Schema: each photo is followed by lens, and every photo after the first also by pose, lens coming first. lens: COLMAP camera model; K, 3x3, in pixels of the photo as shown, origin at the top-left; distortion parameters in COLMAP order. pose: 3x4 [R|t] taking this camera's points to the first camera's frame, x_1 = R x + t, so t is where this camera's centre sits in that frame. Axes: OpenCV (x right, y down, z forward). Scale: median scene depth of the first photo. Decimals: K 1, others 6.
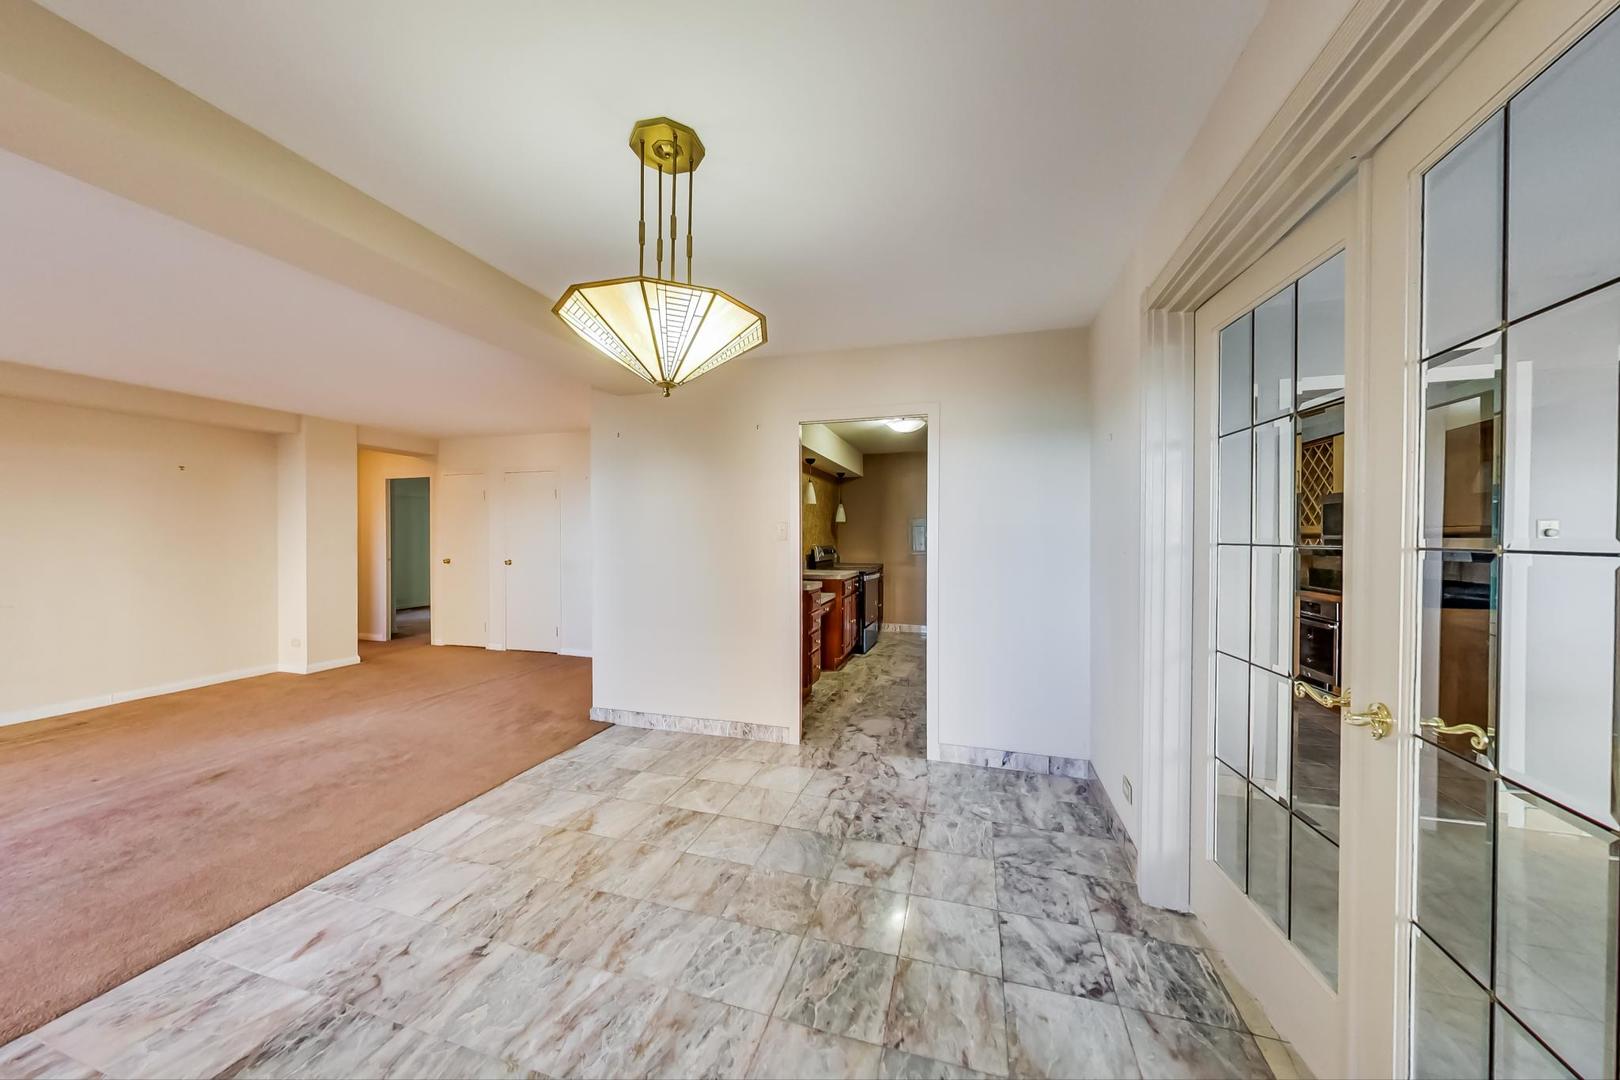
lens RADIAL K [[637.7, 0, 801.0], [0, 637.7, 540.3], [0, 0, 1]] dist [-0.001054, -0.000384]
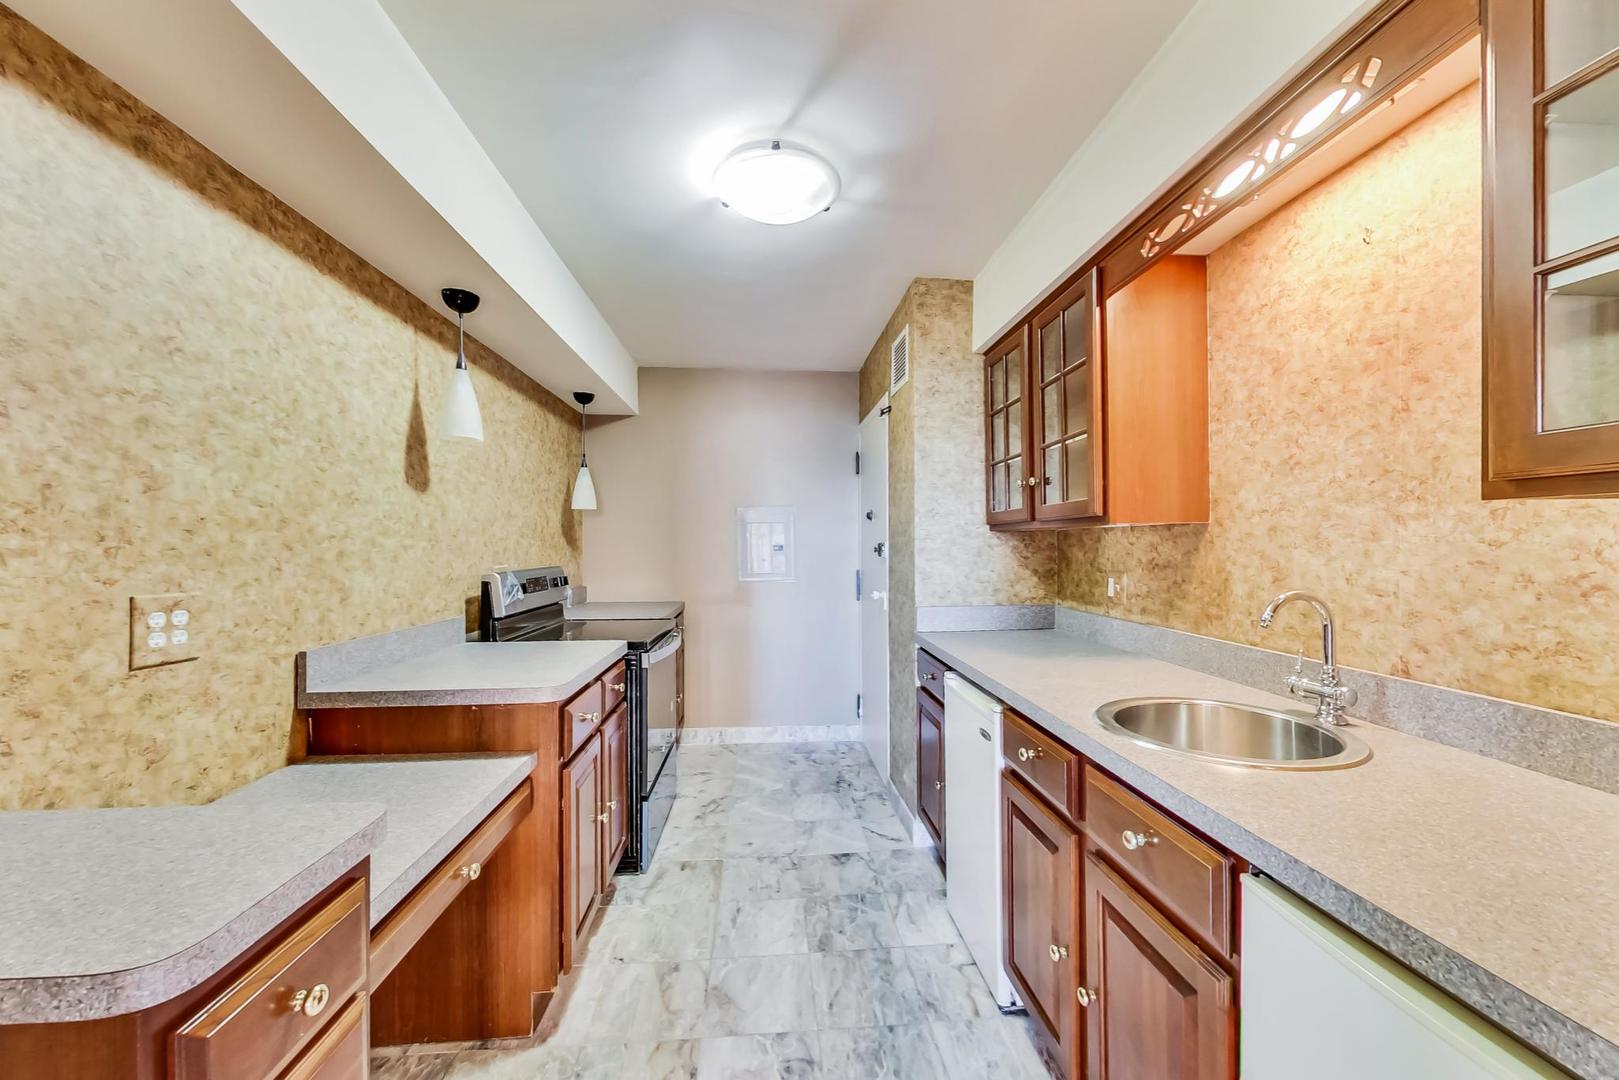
lens RADIAL K [[587.8, 0, 809.5], [0, 587.8, 540.0], [0, 0, 1]] dist [0.002041, 0.000103]
pose [[0.927422, -0.001831, 0.374013, 0.056285], [0.006823, 0.999904, -0.012022, -0.002642], [-0.373955, 0.013701, 0.927346, 0.595480]]
